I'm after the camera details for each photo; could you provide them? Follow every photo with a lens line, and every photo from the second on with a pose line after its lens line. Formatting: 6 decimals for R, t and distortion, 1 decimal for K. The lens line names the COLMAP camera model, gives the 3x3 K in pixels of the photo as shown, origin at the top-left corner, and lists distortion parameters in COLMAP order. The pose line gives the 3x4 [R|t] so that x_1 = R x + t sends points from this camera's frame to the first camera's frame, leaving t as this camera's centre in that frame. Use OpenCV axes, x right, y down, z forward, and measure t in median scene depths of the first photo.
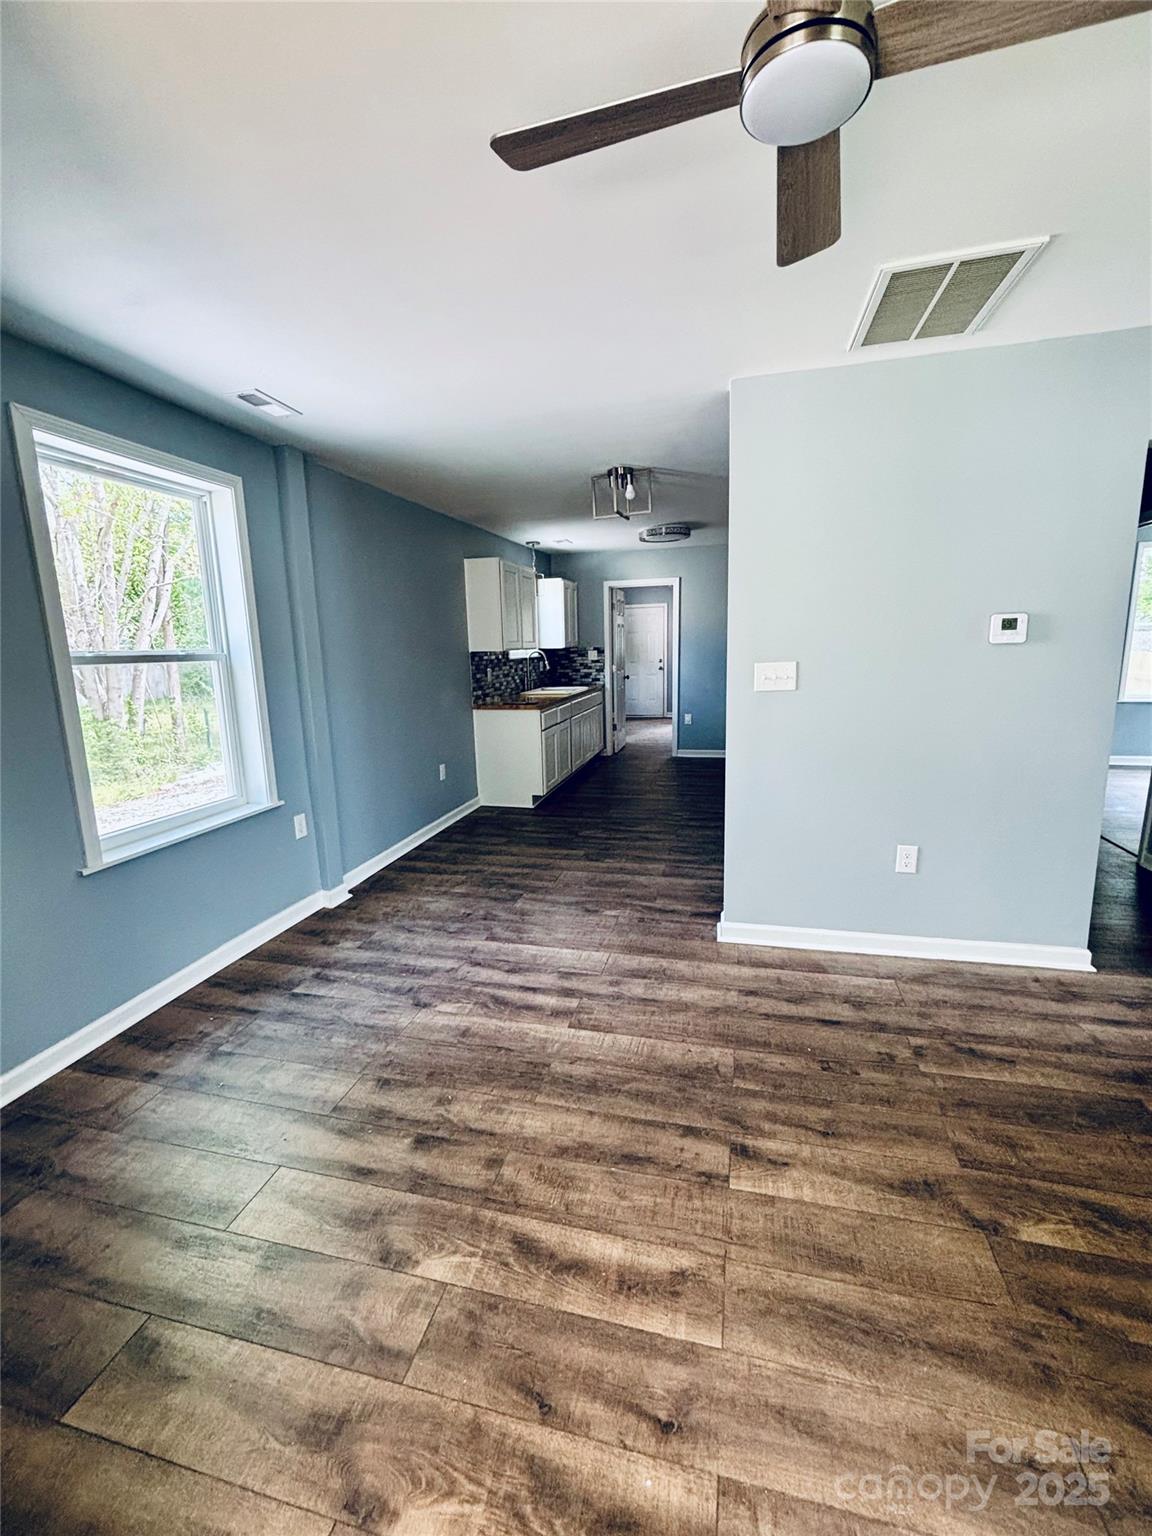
lens RADIAL K [[630.1, 0, 572.4], [0, 630.1, 764.8], [0, 0, 1]] dist [0.000974, 0.000141]
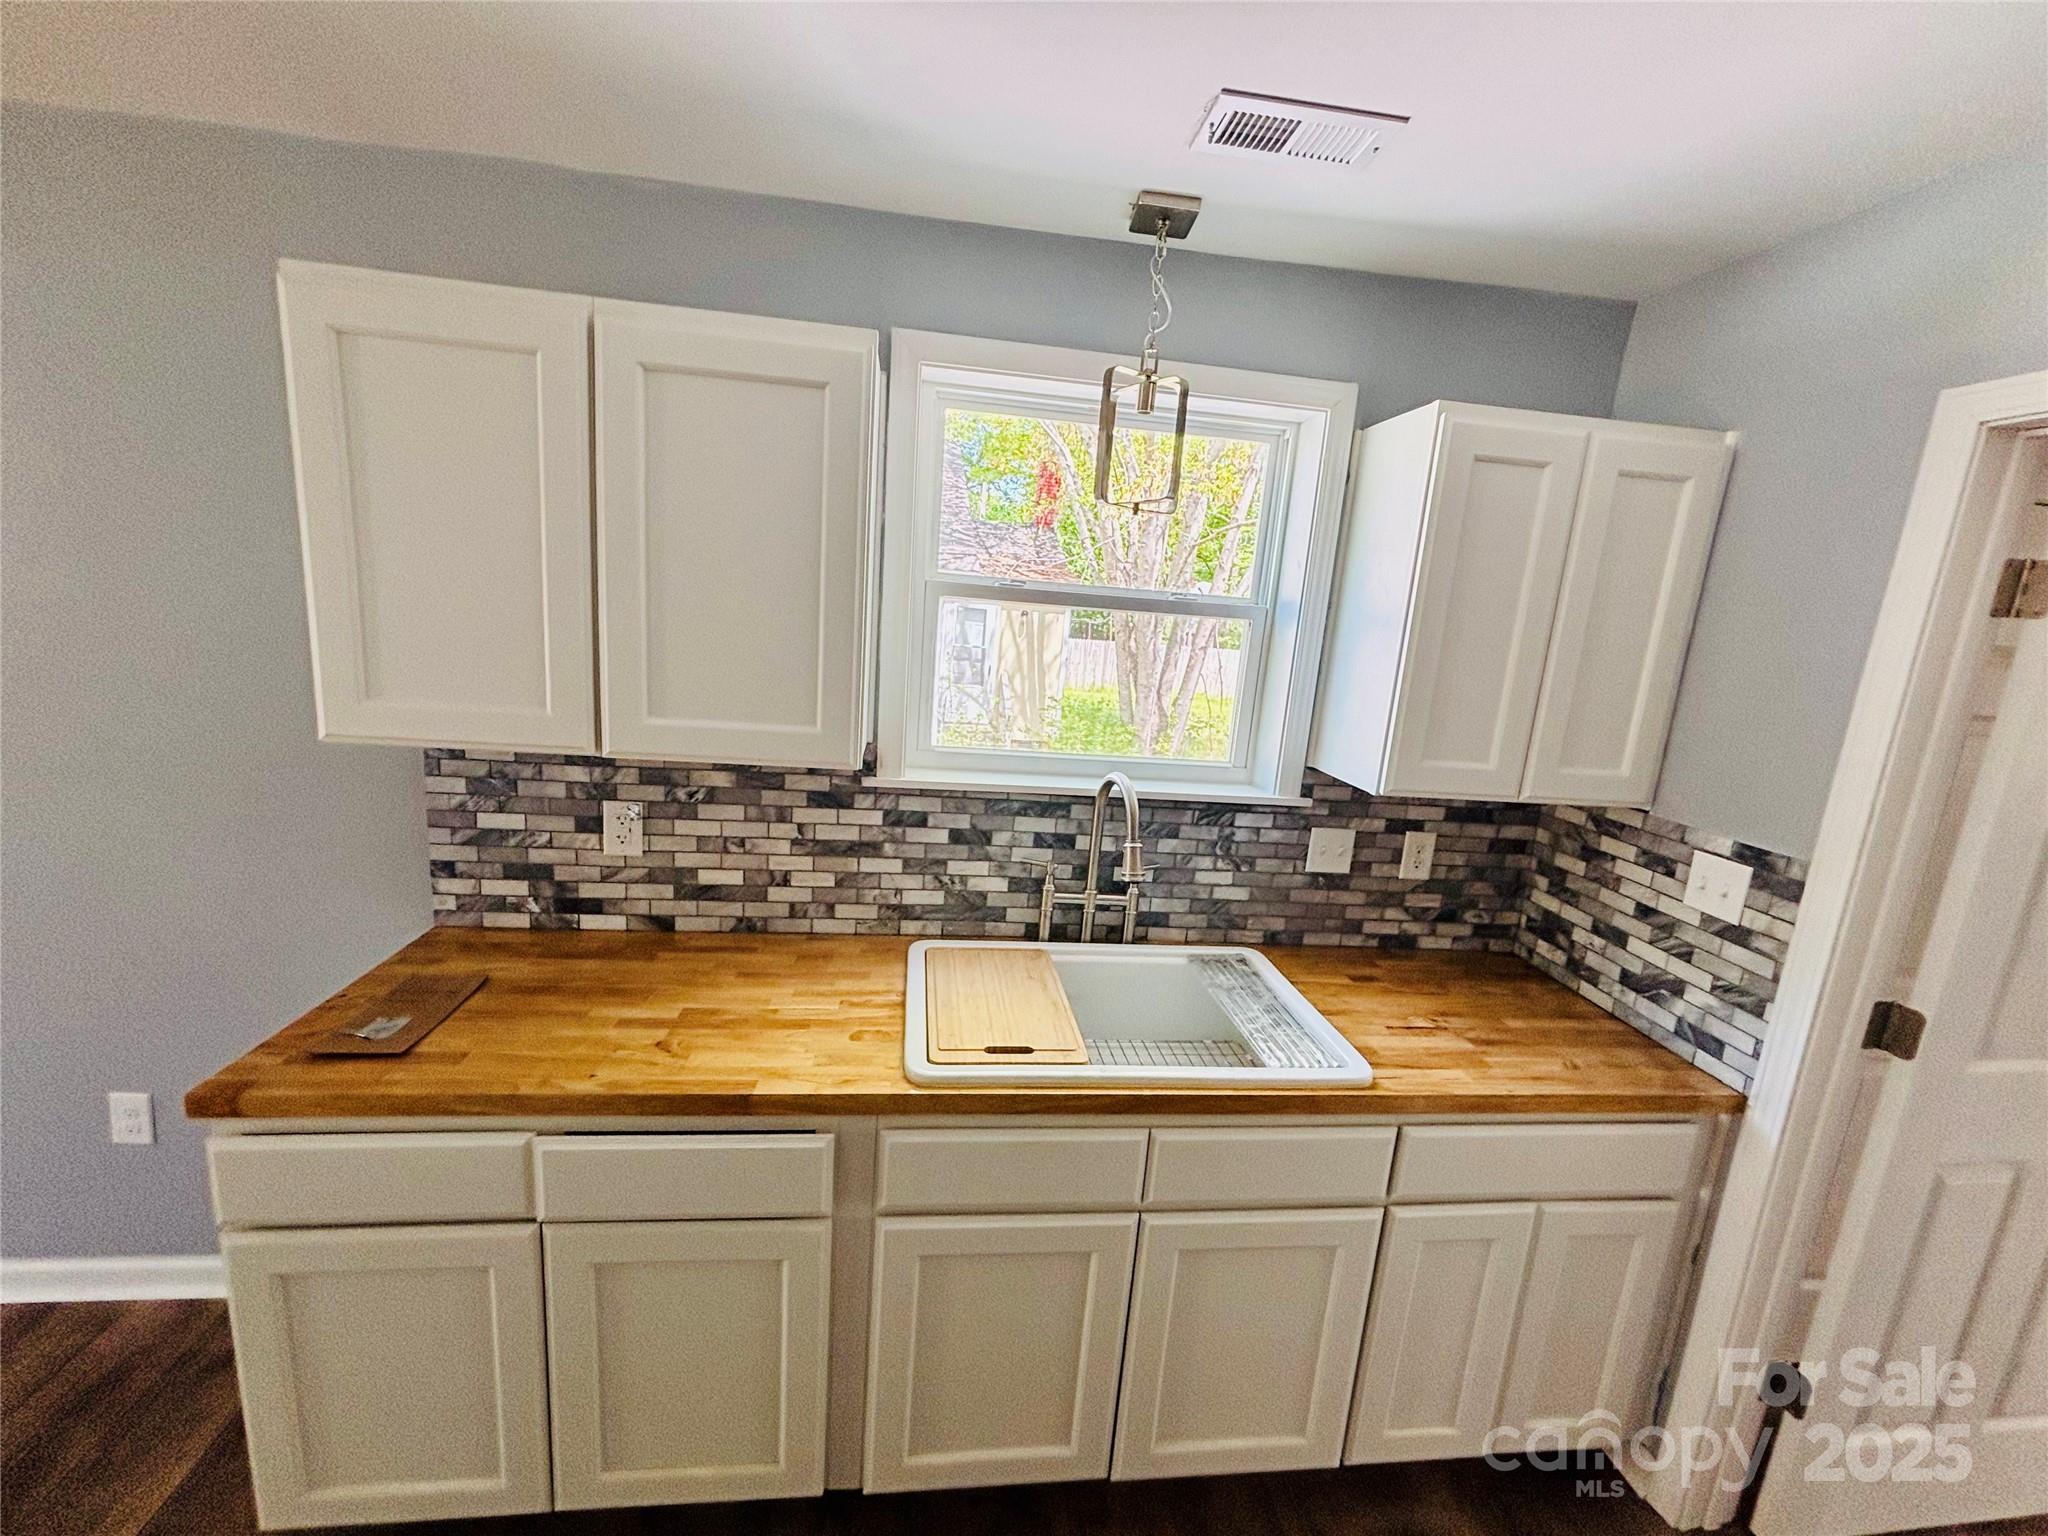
lens RADIAL K [[828.9, 0, 1021.6], [0, 828.9, 764.8], [0, 0, 1]] dist [-0.000779, 0.000117]
pose [[0.351004, 0.232701, -0.906999, 0.403876], [-0.256058, 0.955562, 0.146067, -0.503618], [0.900683, 0.180974, 0.394991, 2.022112]]
